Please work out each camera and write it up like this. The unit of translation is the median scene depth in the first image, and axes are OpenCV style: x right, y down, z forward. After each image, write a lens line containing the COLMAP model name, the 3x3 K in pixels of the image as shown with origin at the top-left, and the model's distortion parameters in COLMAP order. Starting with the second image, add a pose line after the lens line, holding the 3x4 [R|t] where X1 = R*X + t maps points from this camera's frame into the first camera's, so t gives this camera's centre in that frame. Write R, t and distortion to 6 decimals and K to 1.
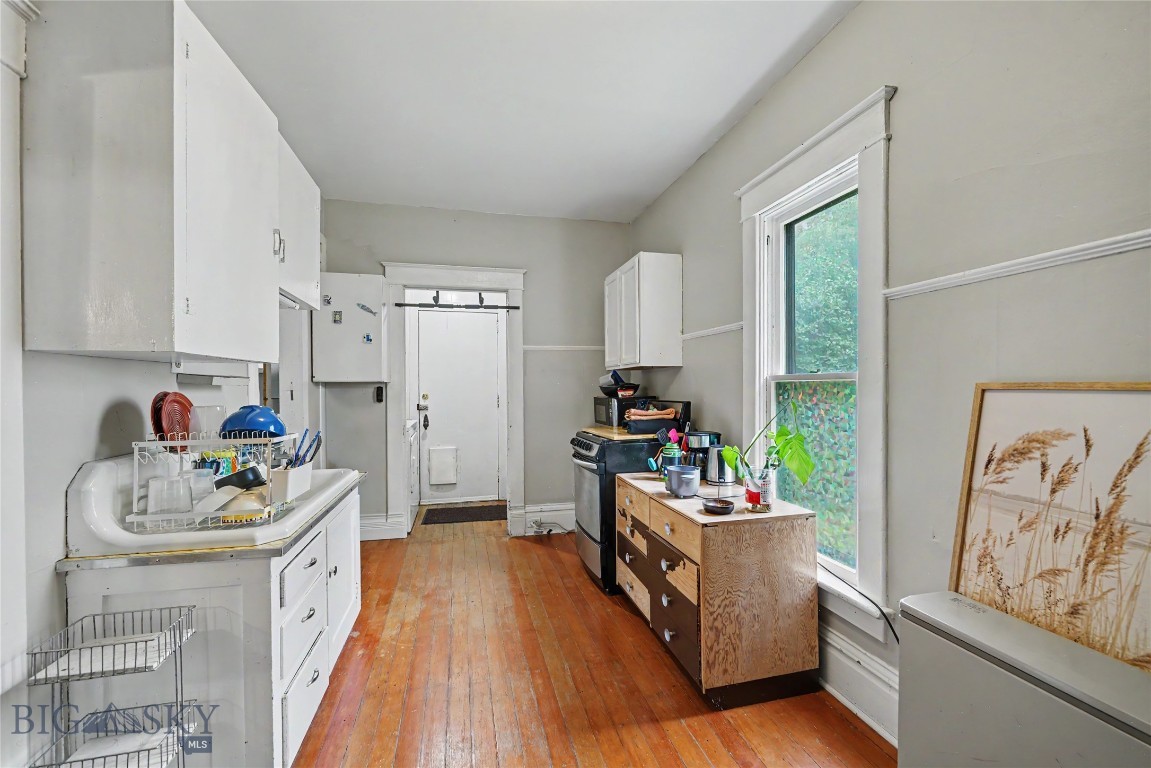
lens RADIAL K [[457.3, 0, 573.3], [0, 457.3, 388.0], [0, 0, 1]] dist [-0.006093, -0.000771]
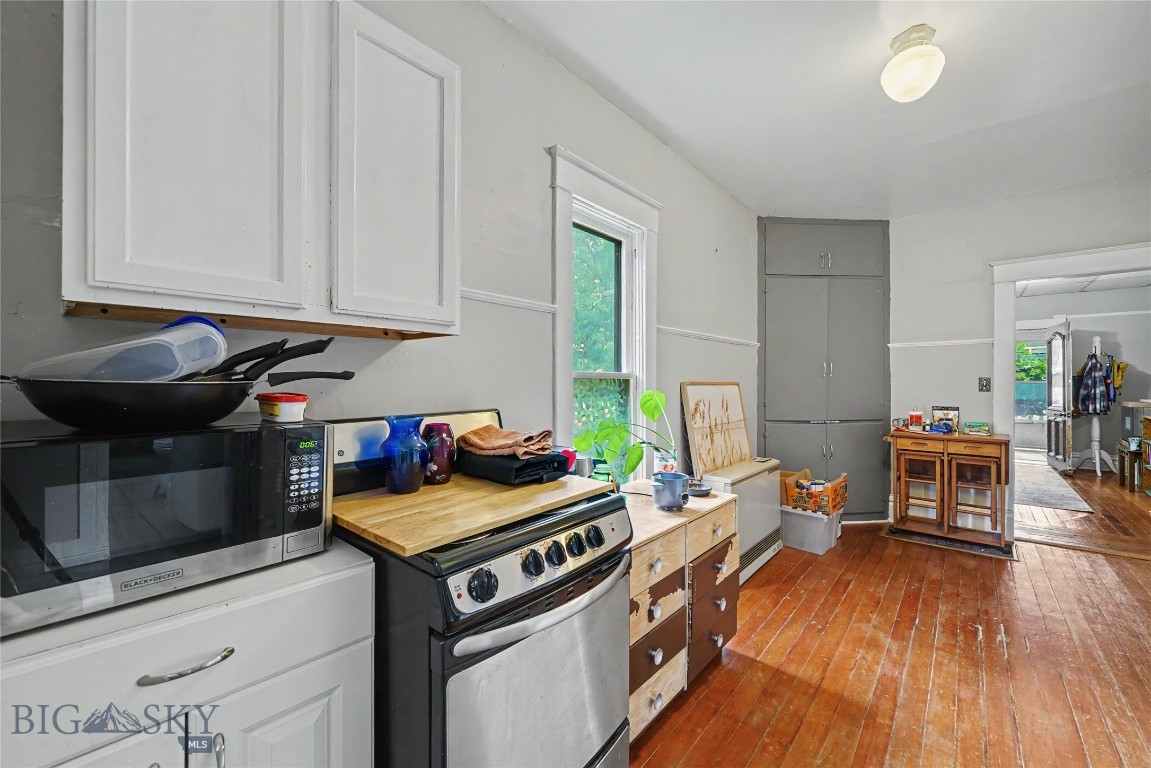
lens RADIAL K [[457.3, 0, 570.5], [0, 457.3, 383.5], [0, 0, 1]] dist [-0.006093, -0.000771]
pose [[-0.579718, 0.003859, 0.814808, -0.114113], [0.004958, 0.999987, -0.001209, -0.000528], [-0.814802, 0.003340, -0.579730, 0.521682]]
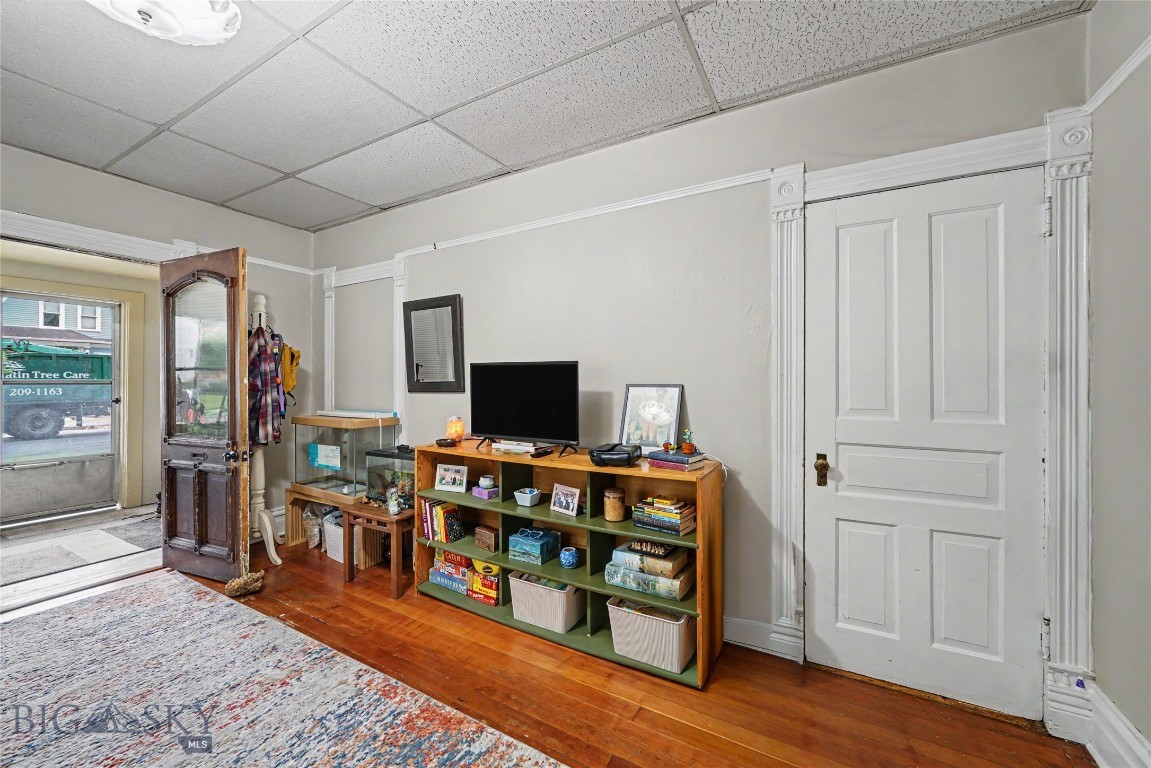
lens RADIAL K [[438.3, 0, 575.2], [0, 438.3, 385.9], [0, 0, 1]] dist [-0.000188, 0.000082]
pose [[-0.683788, 0.007911, -0.729638, 0.360208], [-0.000316, 0.999938, 0.011138, -0.000709], [0.729681, 0.007847, -0.683743, -1.123764]]
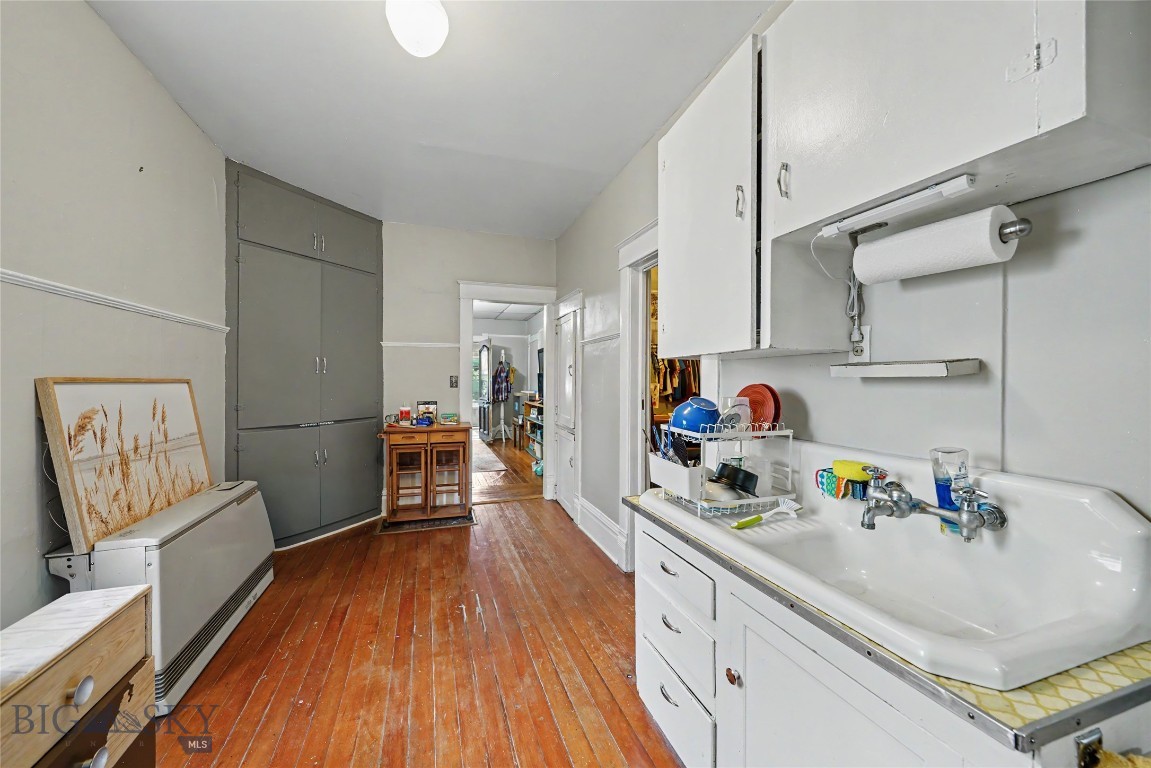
lens RADIAL K [[438.3, 0, 575.0], [0, 438.3, 381.1], [0, 0, 1]] dist [-0.000188, 0.000082]
pose [[-0.996545, 0.004314, -0.082939, -0.072096], [0.003995, 0.999984, 0.004007, -0.000006], [0.082955, 0.003662, -0.996547, 0.427444]]
